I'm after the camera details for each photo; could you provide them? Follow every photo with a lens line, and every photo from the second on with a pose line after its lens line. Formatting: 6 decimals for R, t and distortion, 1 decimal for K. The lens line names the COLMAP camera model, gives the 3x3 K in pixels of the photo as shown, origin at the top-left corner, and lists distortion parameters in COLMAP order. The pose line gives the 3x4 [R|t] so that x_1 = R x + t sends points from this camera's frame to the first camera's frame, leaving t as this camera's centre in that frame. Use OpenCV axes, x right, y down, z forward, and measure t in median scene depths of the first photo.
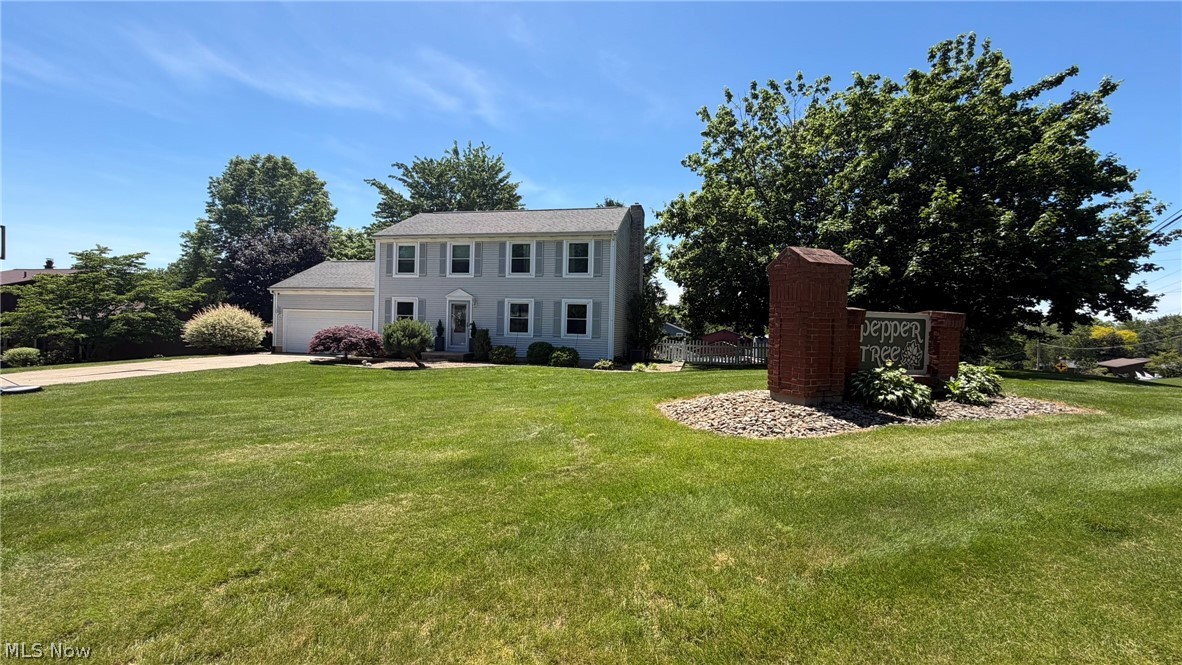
lens RADIAL K [[475.7, 0, 587.4], [0, 475.7, 336.6], [0, 0, 1]] dist [0.000052, -0.000086]
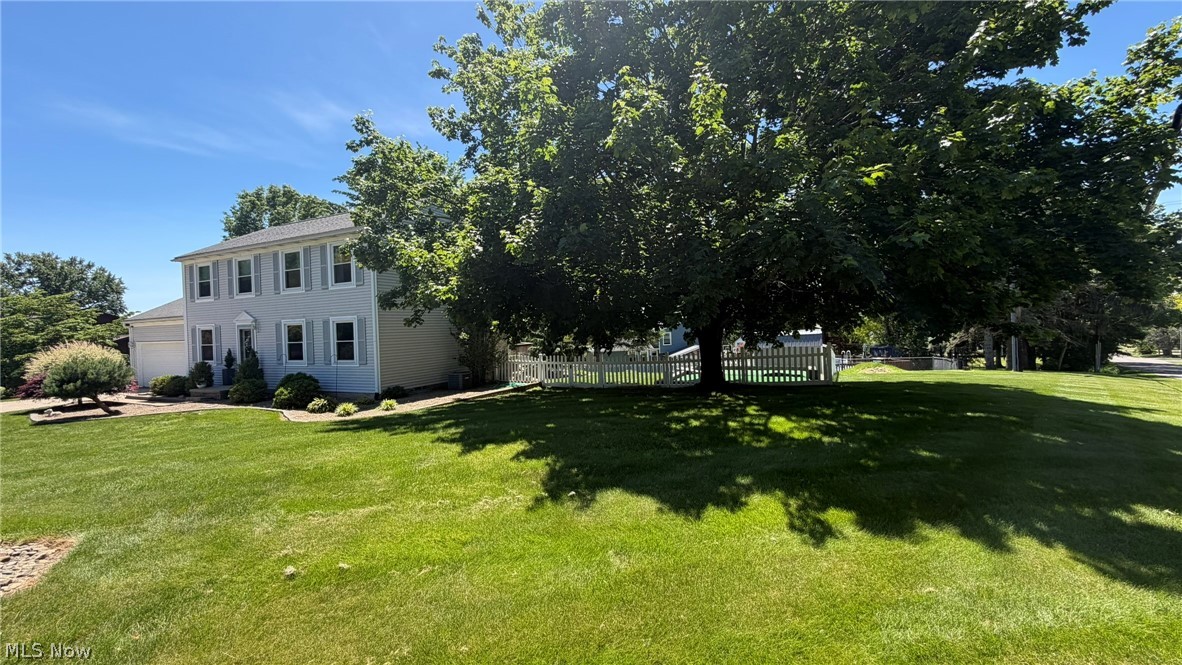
lens RADIAL K [[475.7, 0, 587.4], [0, 475.7, 336.6], [0, 0, 1]] dist [0.000052, -0.000086]
pose [[0.967759, -0.053185, -0.246200, 0.530788], [0.054161, 0.998528, -0.002814, -0.020156], [0.245988, -0.010611, 0.969215, 0.328758]]
